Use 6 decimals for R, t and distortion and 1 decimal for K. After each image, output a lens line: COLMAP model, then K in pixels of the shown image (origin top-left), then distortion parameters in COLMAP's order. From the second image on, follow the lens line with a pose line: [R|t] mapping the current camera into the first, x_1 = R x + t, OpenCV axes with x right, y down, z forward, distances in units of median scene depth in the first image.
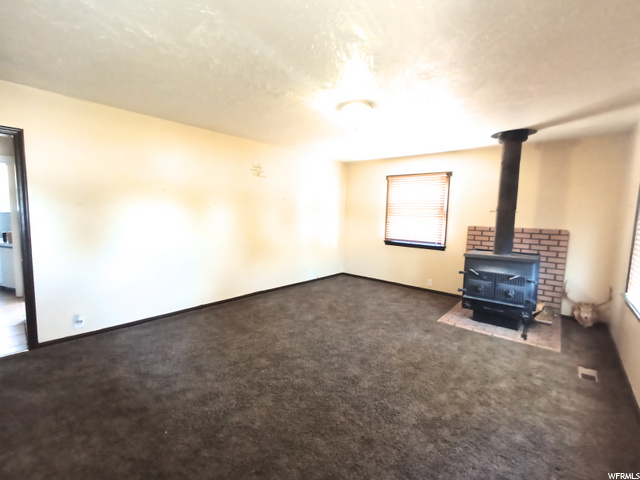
lens RADIAL K [[283.1, 0, 320.0], [0, 283.1, 240.0], [0, 0, 1]] dist [0.002545, 0.000316]
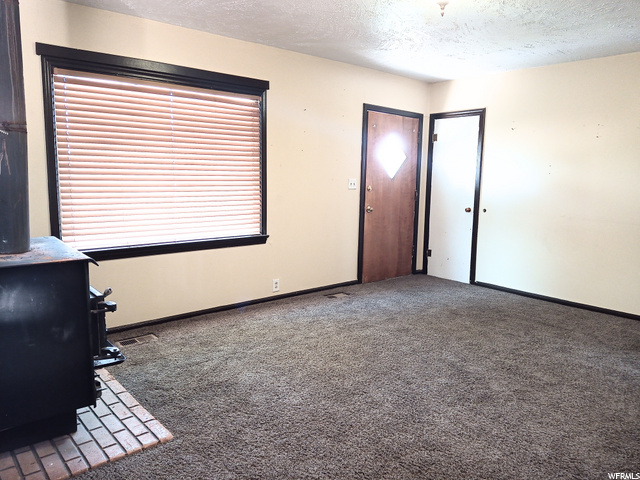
lens RADIAL K [[467.4, 0, 320.0], [0, 467.4, 240.0], [0, 0, 1]] dist [0.106731, -0.130808]
pose [[-0.987282, -0.066688, 0.144318, 0.157485], [-0.029582, 0.968976, 0.245379, -0.136897], [-0.156205, 0.237989, -0.958625, 1.614924]]
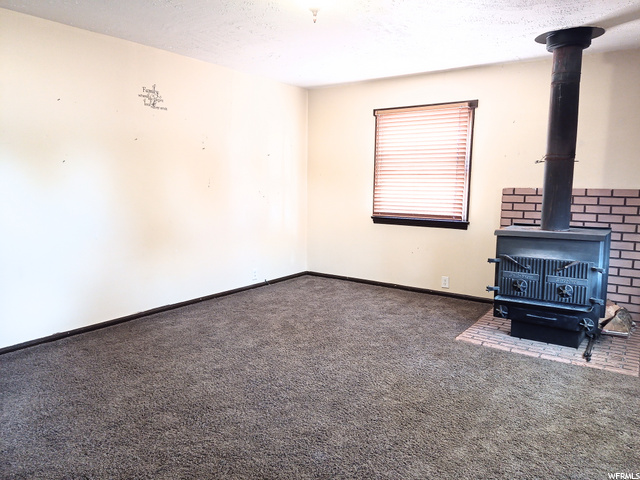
lens RADIAL K [[467.4, 0, 320.0], [0, 467.4, 240.0], [0, 0, 1]] dist [0.106731, -0.130808]
pose [[0.994708, -0.028000, 0.098856, 0.019772], [0.024567, 0.999058, 0.035776, 0.023073], [-0.099764, -0.033158, 0.994458, -0.003373]]
